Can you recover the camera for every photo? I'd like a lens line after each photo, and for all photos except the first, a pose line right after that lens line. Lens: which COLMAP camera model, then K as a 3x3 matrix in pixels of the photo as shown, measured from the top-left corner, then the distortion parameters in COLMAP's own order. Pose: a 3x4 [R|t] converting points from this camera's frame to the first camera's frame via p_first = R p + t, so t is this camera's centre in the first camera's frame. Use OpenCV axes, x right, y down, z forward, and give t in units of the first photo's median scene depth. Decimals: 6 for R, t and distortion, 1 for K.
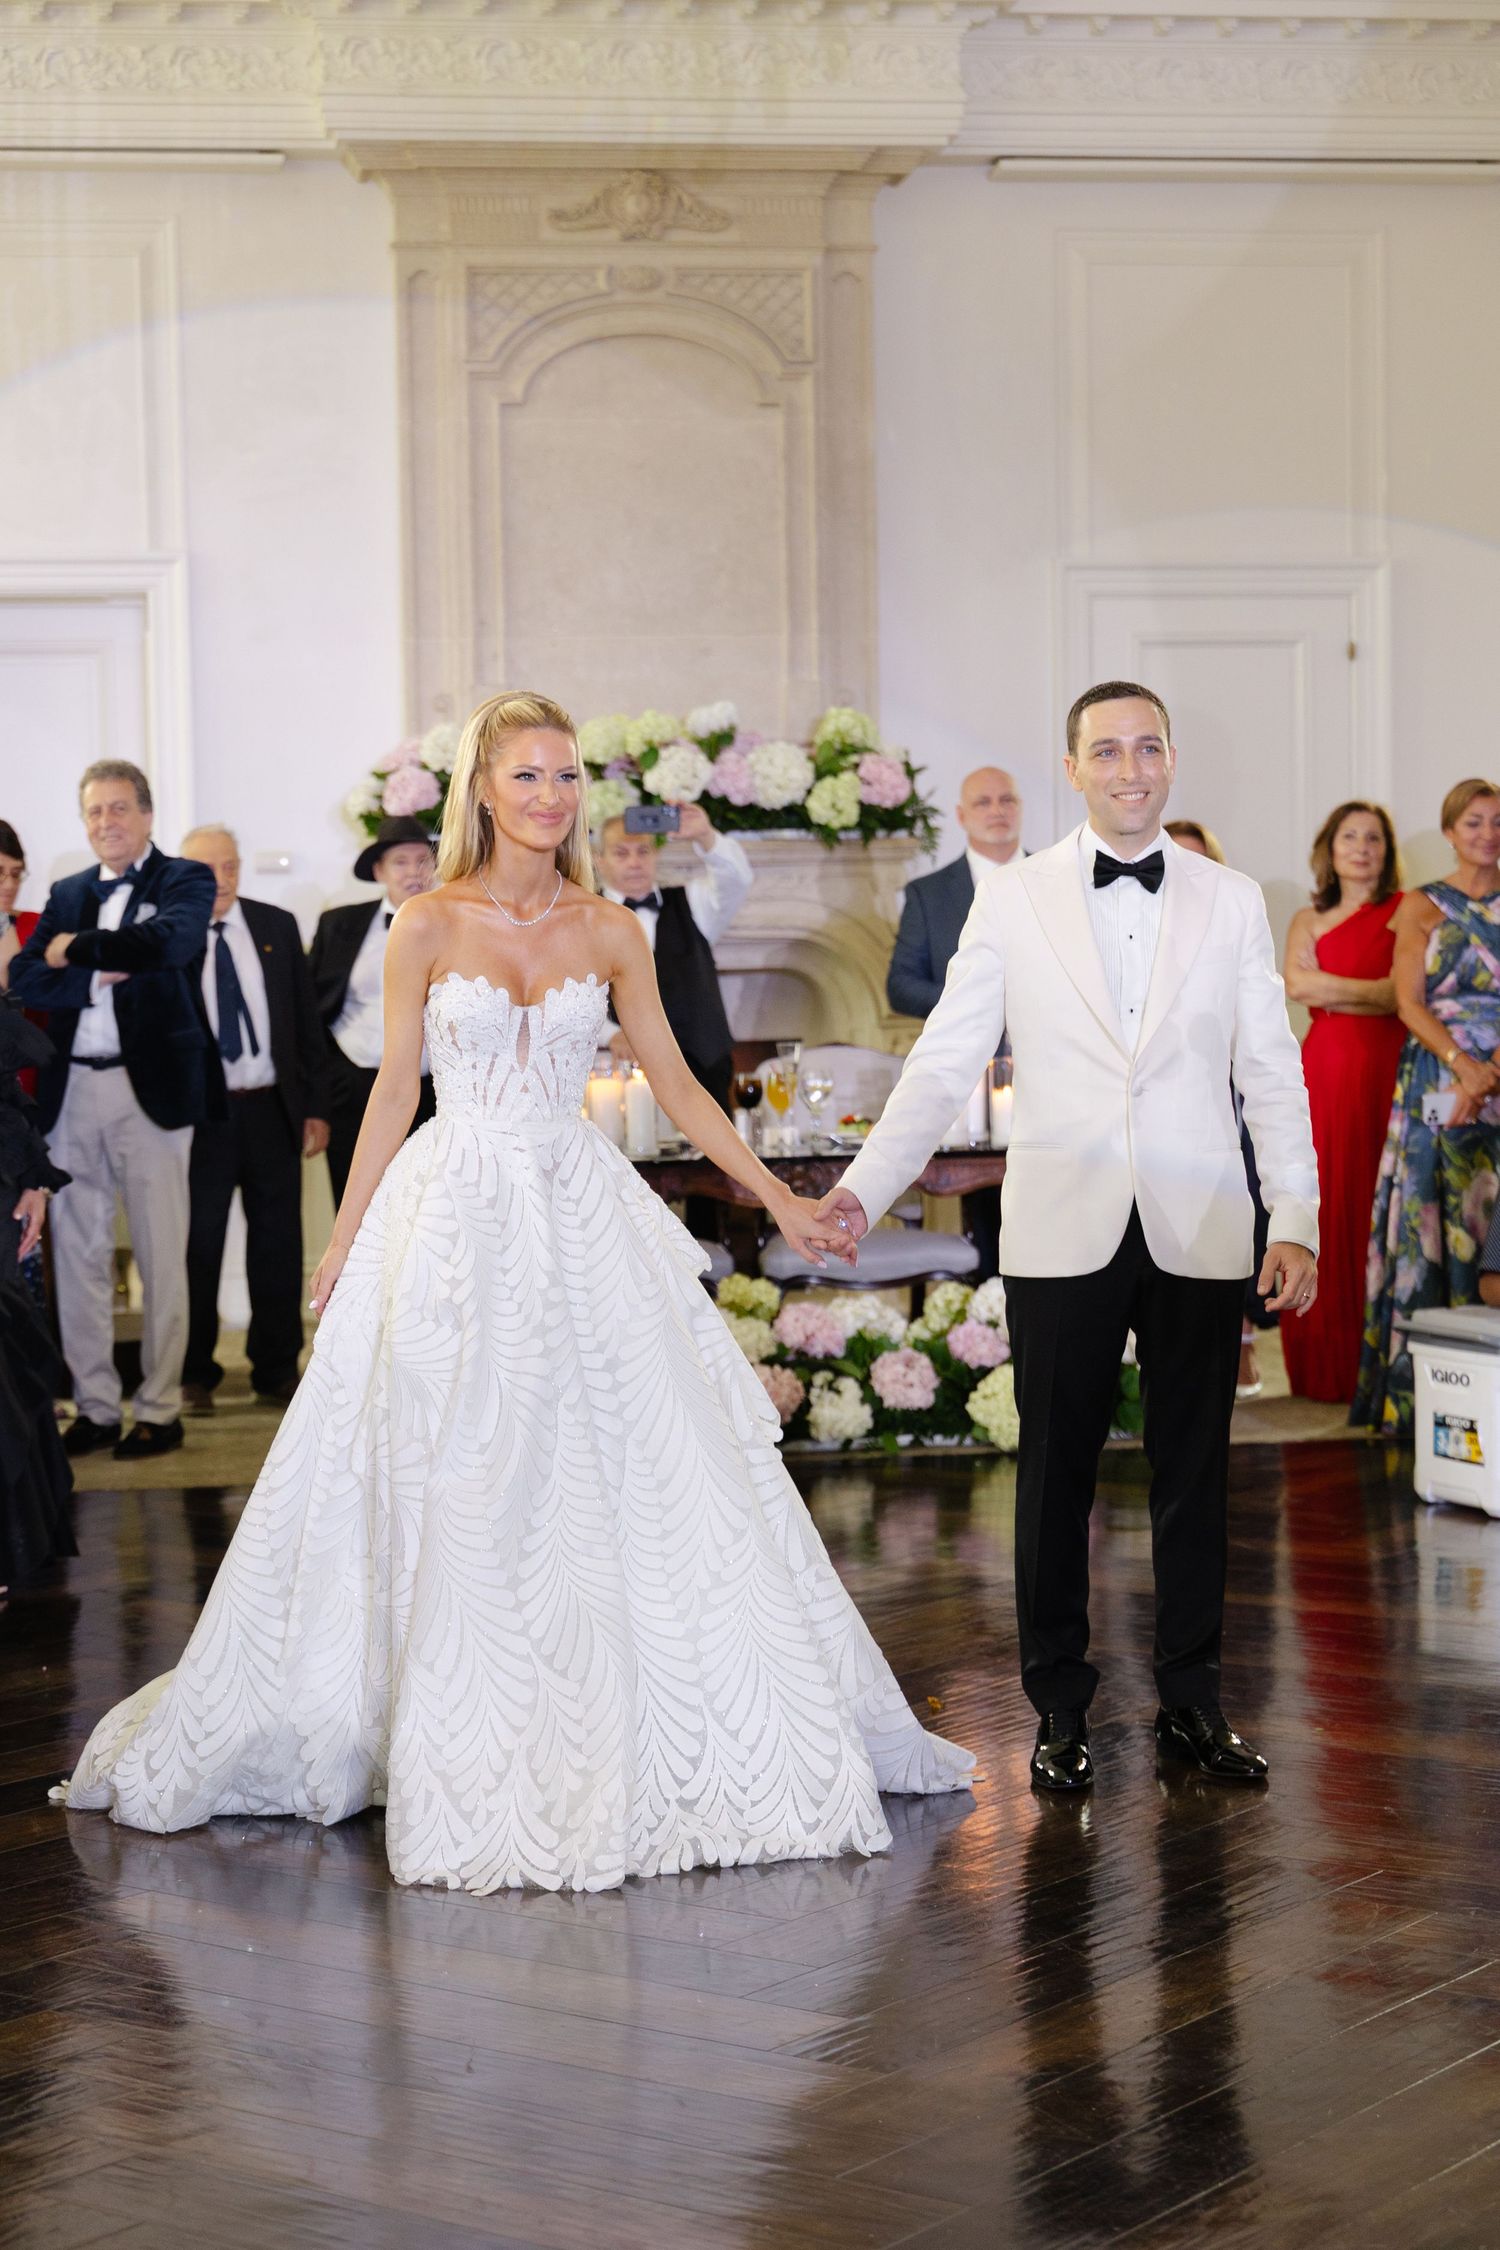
lens RADIAL K [[3781.3, 0, 864.9], [0, 3781.3, 1146.6], [0, 0, 1]] dist [0.000833, 0.000000]
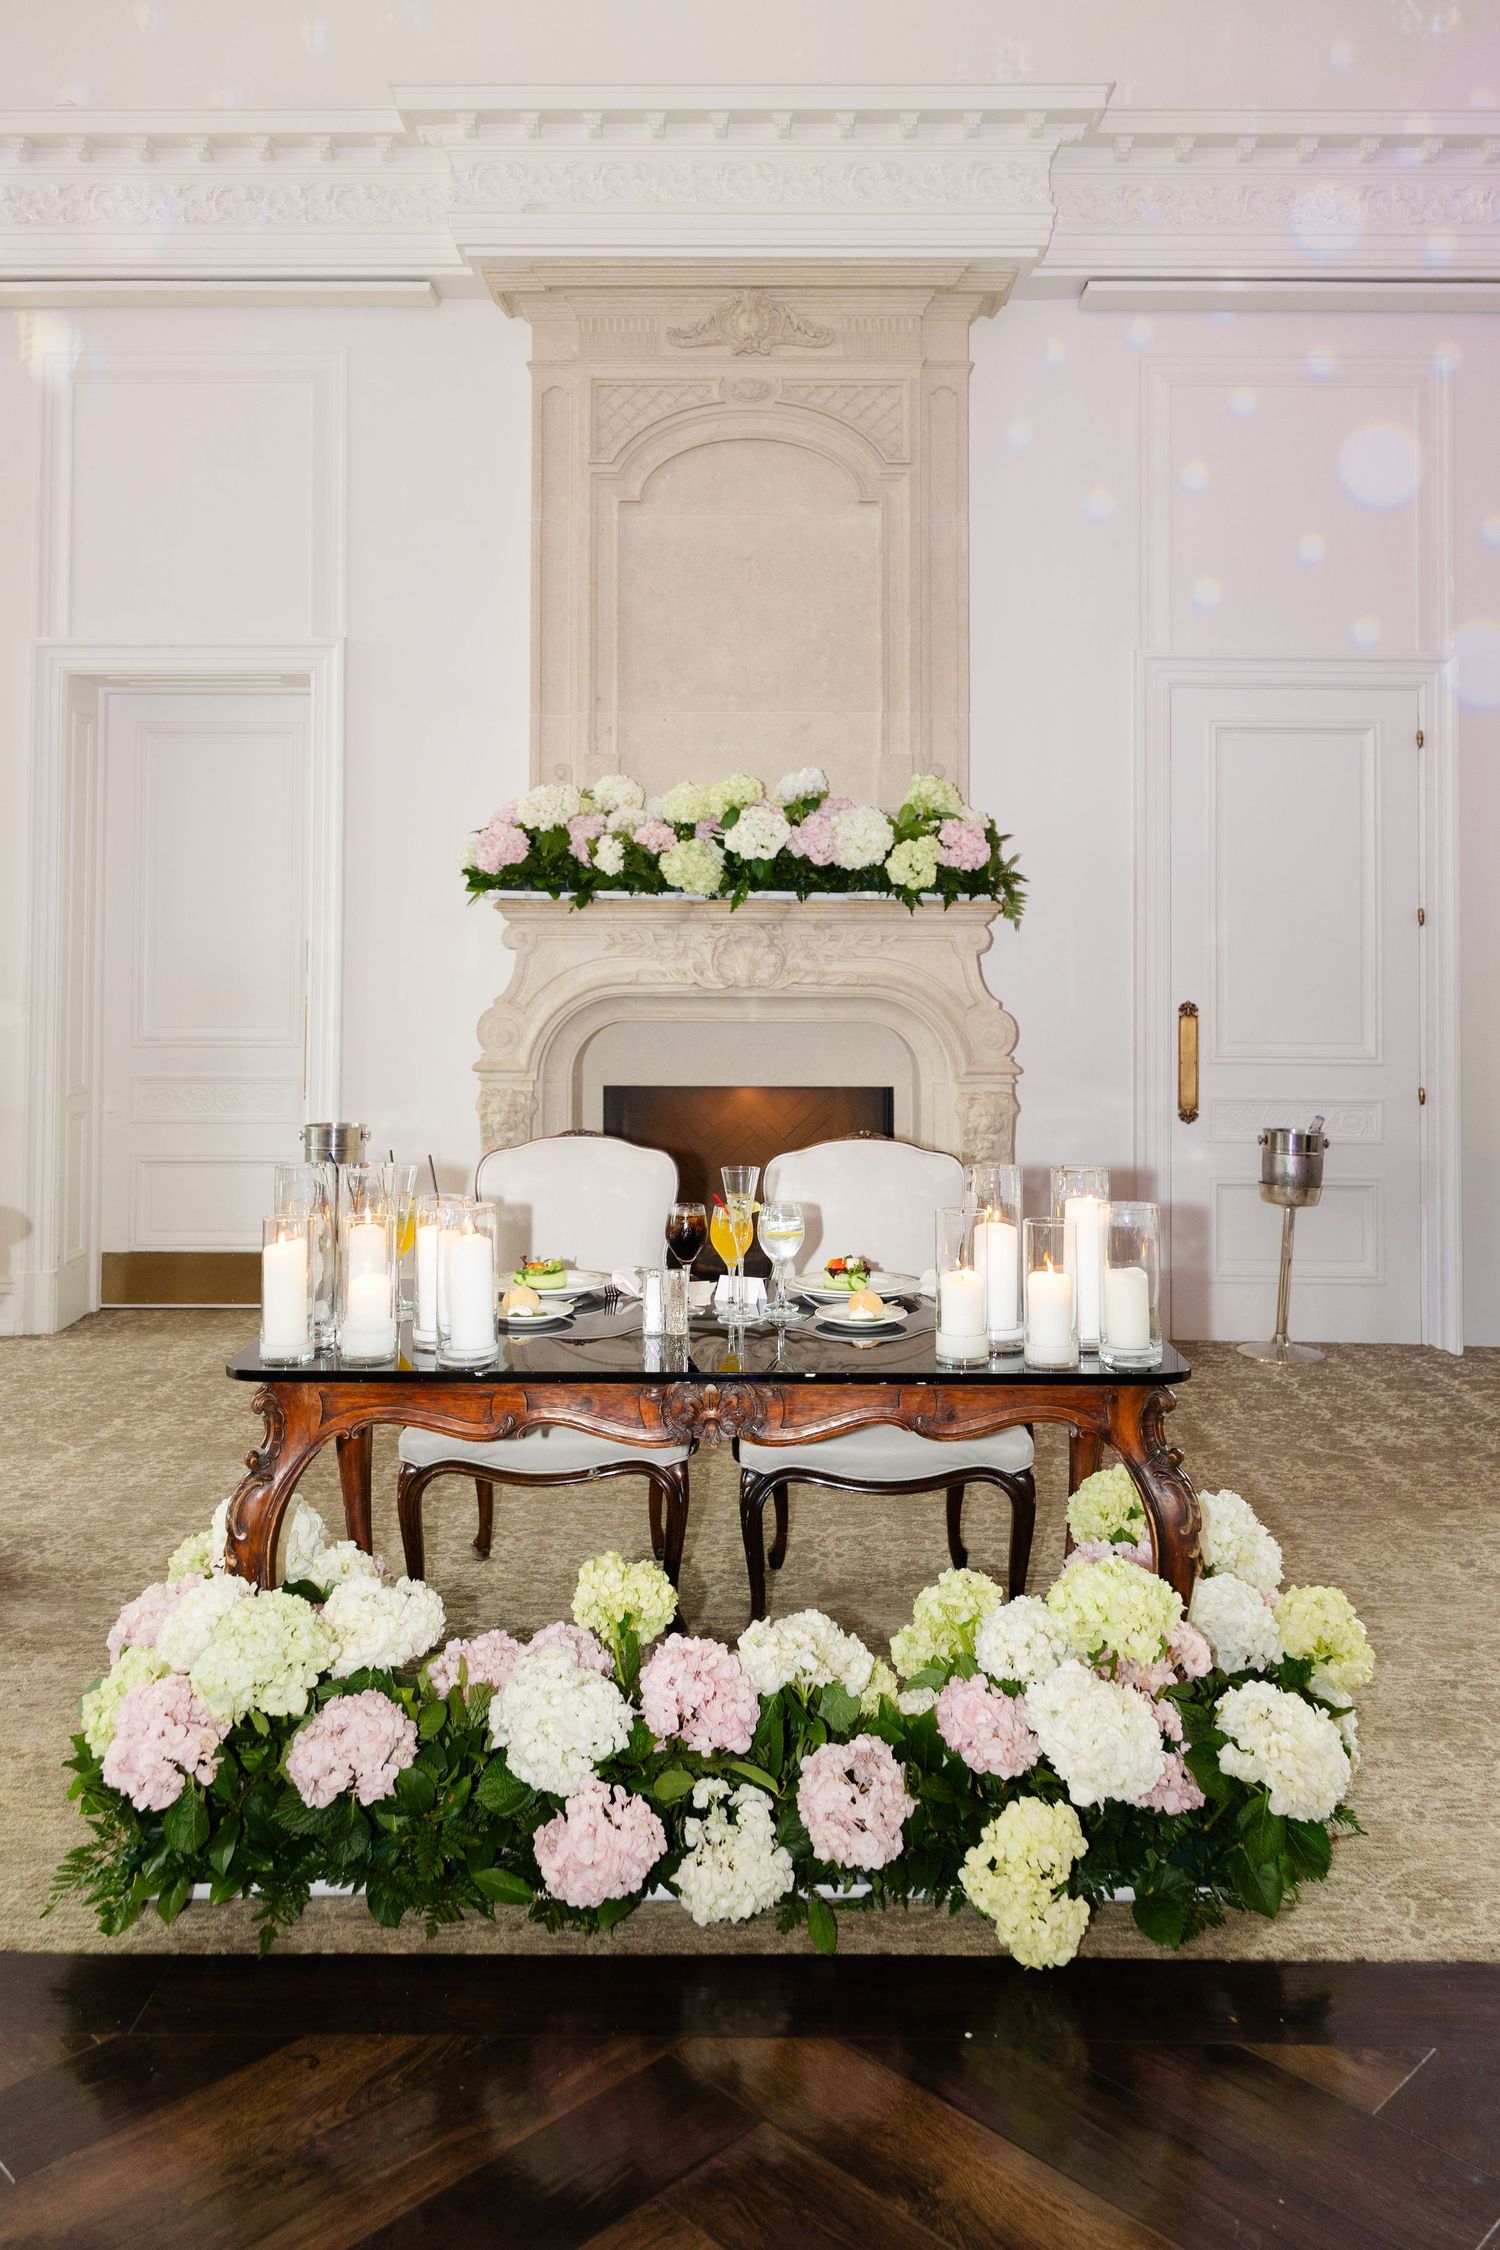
lens RADIAL K [[1760.7, 0, 724.3], [0, 1760.7, 892.5], [0, 0, 1]] dist [-0.010480, -0.000131]
pose [[0.983613, 0.013651, -0.179775, 0.026751], [-0.031367, 0.994880, -0.096076, -0.035641], [0.177543, 0.100140, 0.979005, 0.517251]]
